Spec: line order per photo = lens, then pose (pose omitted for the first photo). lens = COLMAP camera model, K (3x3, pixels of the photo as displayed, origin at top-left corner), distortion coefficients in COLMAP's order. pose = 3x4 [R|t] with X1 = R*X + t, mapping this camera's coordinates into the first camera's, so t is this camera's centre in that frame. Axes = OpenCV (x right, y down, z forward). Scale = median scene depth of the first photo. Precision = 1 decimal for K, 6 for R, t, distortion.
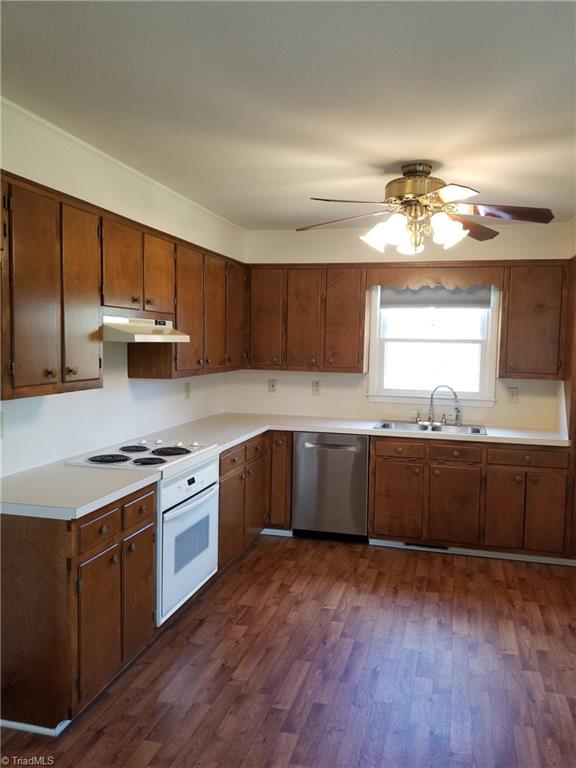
lens RADIAL K [[602.2, 0, 288.5], [0, 602.2, 380.6], [0, 0, 1]] dist [0.046327, -0.075809]
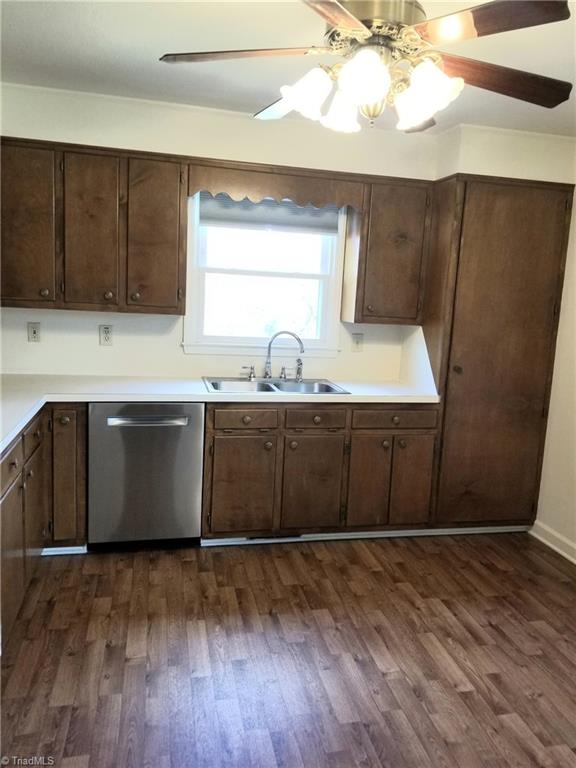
lens RADIAL K [[602.2, 0, 292.0], [0, 602.2, 375.6], [0, 0, 1]] dist [0.046327, -0.075809]
pose [[0.875988, -0.043863, 0.480334, -0.123032], [-0.005287, 0.994923, 0.100495, -0.014535], [-0.482304, -0.090572, 0.871309, 0.330798]]
